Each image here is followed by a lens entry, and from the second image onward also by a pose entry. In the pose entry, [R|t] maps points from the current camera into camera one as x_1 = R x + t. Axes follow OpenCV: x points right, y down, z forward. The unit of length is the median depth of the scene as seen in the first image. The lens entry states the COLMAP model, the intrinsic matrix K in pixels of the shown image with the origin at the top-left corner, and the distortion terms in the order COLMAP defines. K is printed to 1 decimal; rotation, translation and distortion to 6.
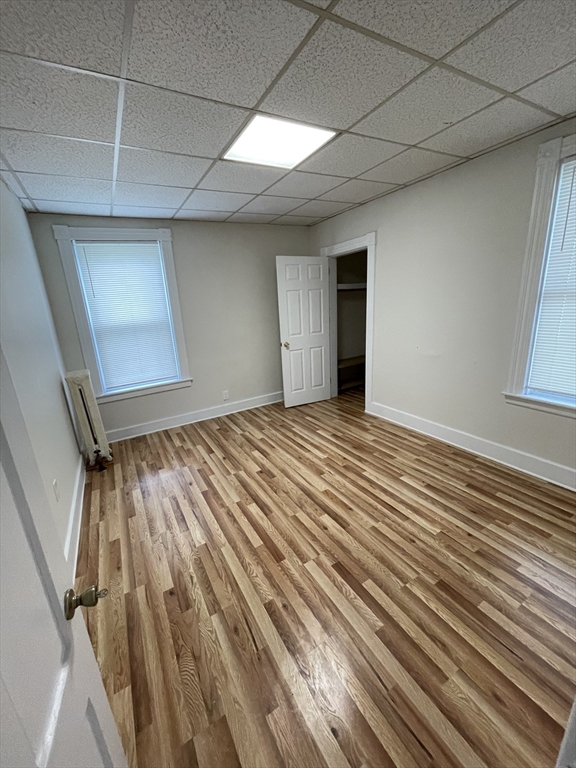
lens RADIAL K [[309.1, 0, 287.0], [0, 309.1, 384.1], [0, 0, 1]] dist [0.000662, -0.000694]
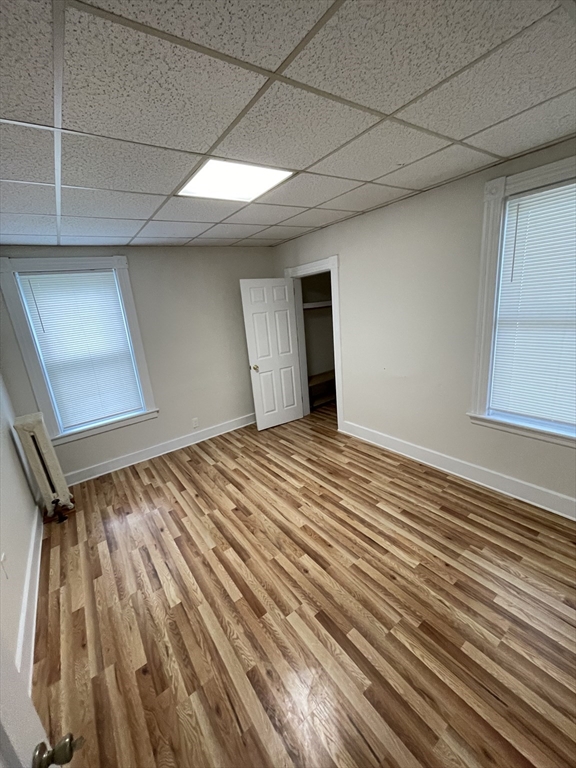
lens RADIAL K [[309.1, 0, 287.2], [0, 309.1, 385.8], [0, 0, 1]] dist [0.000662, -0.000694]
pose [[0.994083, -0.057675, 0.092044, 0.009388], [0.058984, 0.998192, -0.011564, -0.111943], [-0.091210, 0.016924, 0.995688, 0.026265]]
